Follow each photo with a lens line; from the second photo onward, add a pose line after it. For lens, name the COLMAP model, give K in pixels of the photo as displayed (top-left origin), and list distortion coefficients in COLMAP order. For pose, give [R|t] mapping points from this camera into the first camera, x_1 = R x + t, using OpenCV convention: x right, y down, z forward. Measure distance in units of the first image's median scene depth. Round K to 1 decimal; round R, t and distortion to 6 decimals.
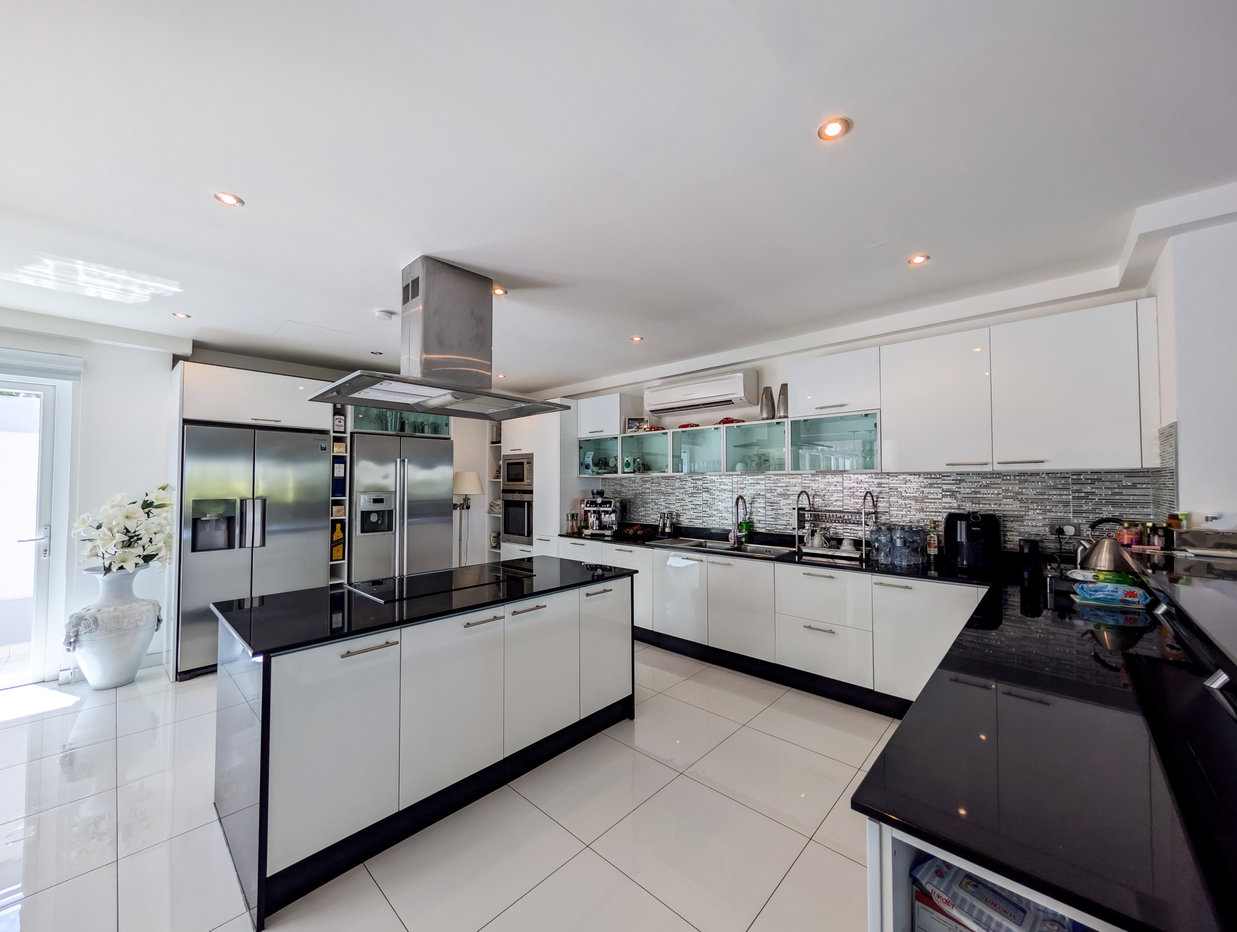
lens RADIAL K [[474.8, 0, 618.5], [0, 474.8, 466.0], [0, 0, 1]] dist [-0.000486, -0.000053]
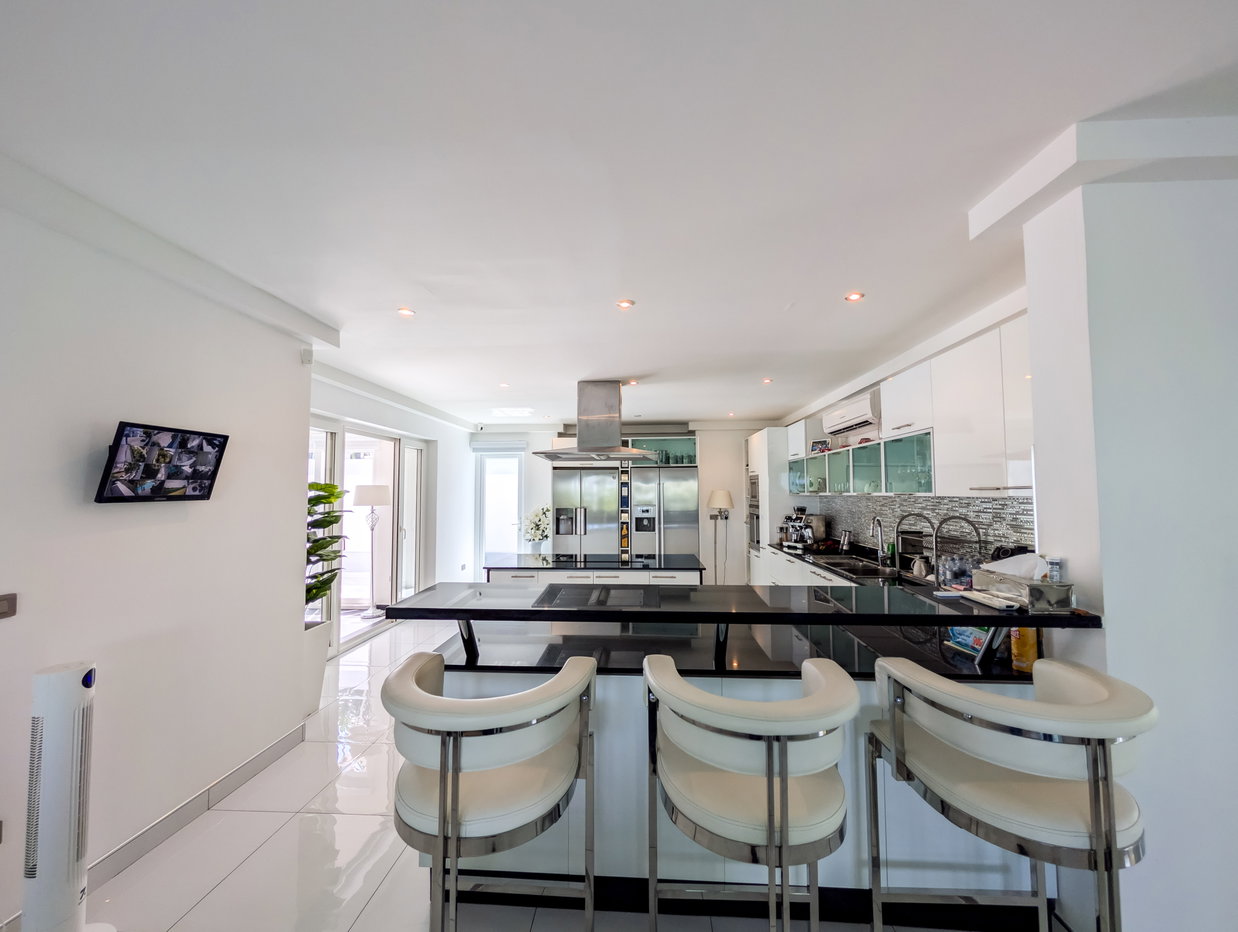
lens RADIAL K [[475.2, 0, 619.0], [0, 475.2, 466.0], [0, 0, 1]] dist [-0.000486, -0.000053]
pose [[0.635583, -0.044377, -0.770756, 0.646814], [0.028882, 0.999014, -0.033703, -0.023302], [0.771492, -0.000840, 0.636238, -0.039685]]
